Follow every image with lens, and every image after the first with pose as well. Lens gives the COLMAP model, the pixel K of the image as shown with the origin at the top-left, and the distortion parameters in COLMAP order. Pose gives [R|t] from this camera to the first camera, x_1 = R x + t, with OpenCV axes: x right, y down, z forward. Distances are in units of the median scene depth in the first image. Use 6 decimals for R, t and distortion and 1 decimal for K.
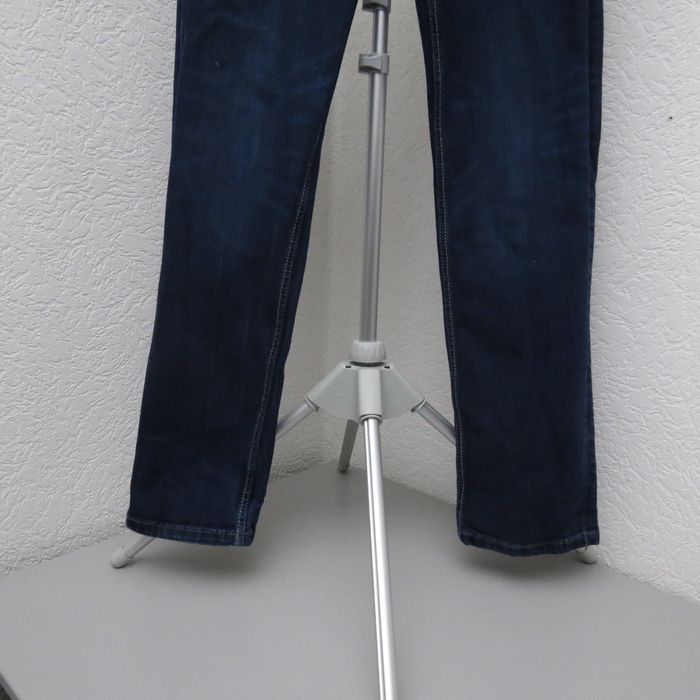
lens RADIAL K [[645.8, 0, 350.9], [0, 645.8, 345.1], [0, 0, 1]] dist [-0.024264, 0.000000]
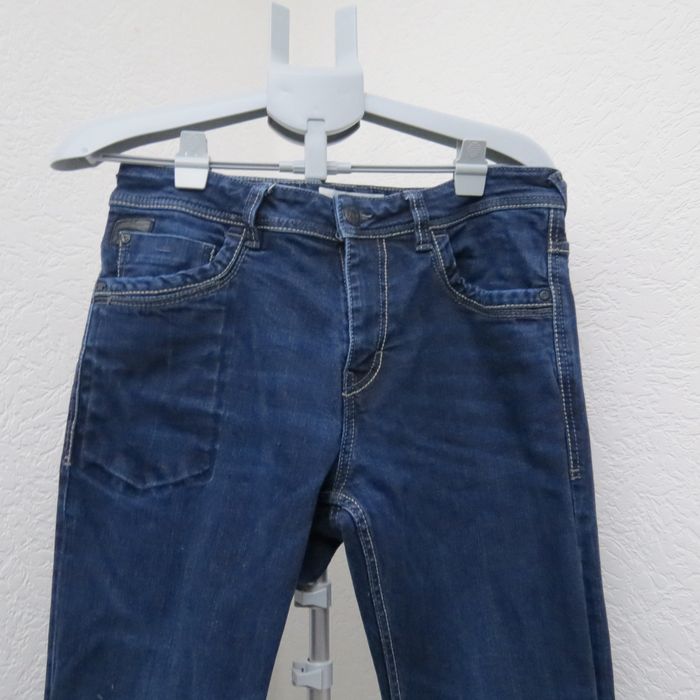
lens RADIAL K [[645.8, 0, 351.0], [0, 645.8, 349.1], [0, 0, 1]] dist [-0.024264, 0.000000]
pose [[0.998639, -0.036869, 0.036901, 0.063661], [0.045442, 0.962239, -0.268387, -0.566042], [-0.025613, 0.269698, 0.962604, 0.159911]]
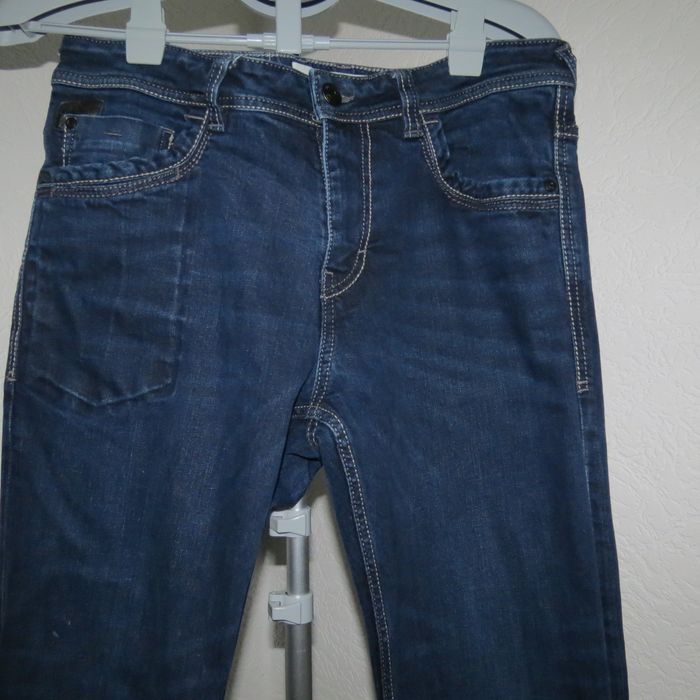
lens RADIAL K [[645.8, 0, 349.6], [0, 645.8, 347.2], [0, 0, 1]] dist [-0.024264, 0.000000]
pose [[0.998112, -0.045698, 0.041043, 0.078477], [0.053297, 0.976488, -0.208878, -0.530514], [-0.030533, 0.210671, 0.977080, 0.252479]]
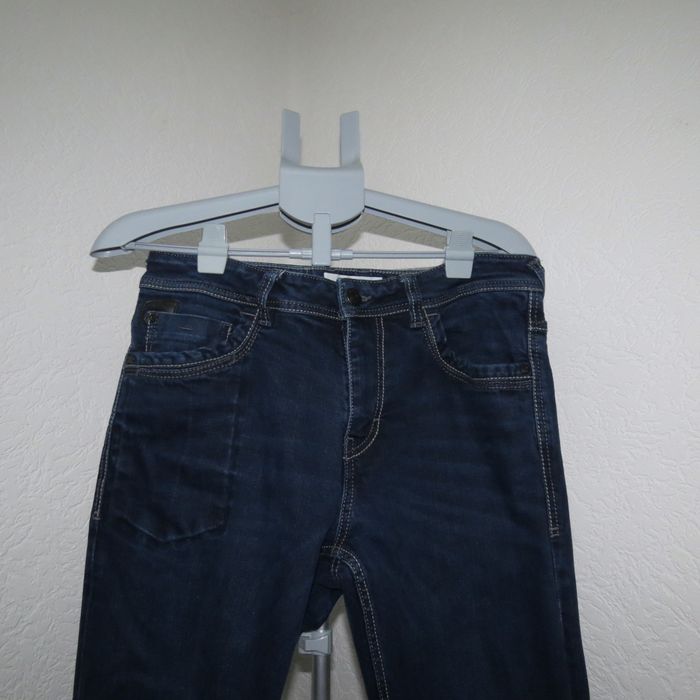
lens RADIAL K [[645.8, 0, 351.5], [0, 645.8, 349.5], [0, 0, 1]] dist [-0.024264, 0.000000]
pose [[0.999316, -0.030480, 0.020959, 0.075744], [0.035754, 0.941184, -0.335999, -0.567478], [-0.009485, 0.336518, 0.941629, 0.067308]]
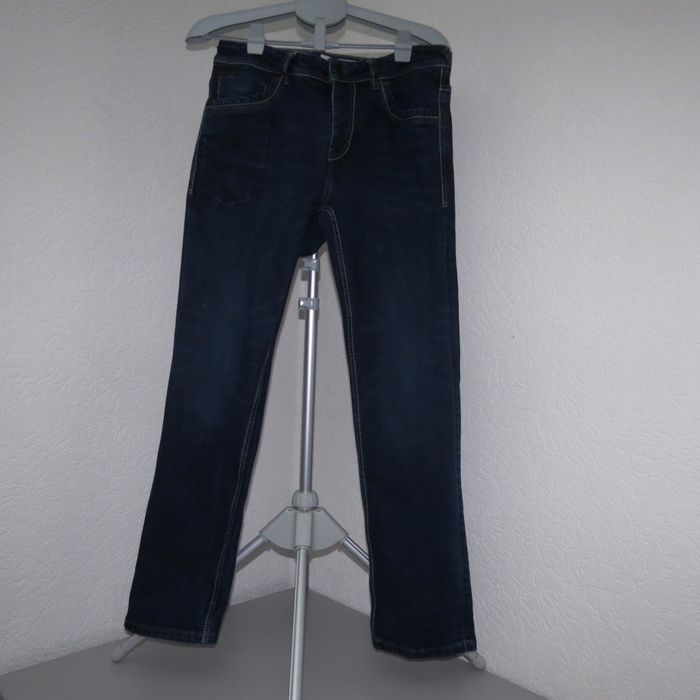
lens RADIAL K [[645.8, 0, 350.4], [0, 645.8, 347.5], [0, 0, 1]] dist [-0.024264, 0.000000]
pose [[0.999274, 0.004225, -0.037864, 0.180636], [-0.011307, 0.981944, -0.188835, -0.051246], [0.036382, 0.189126, 0.981279, -0.433926]]
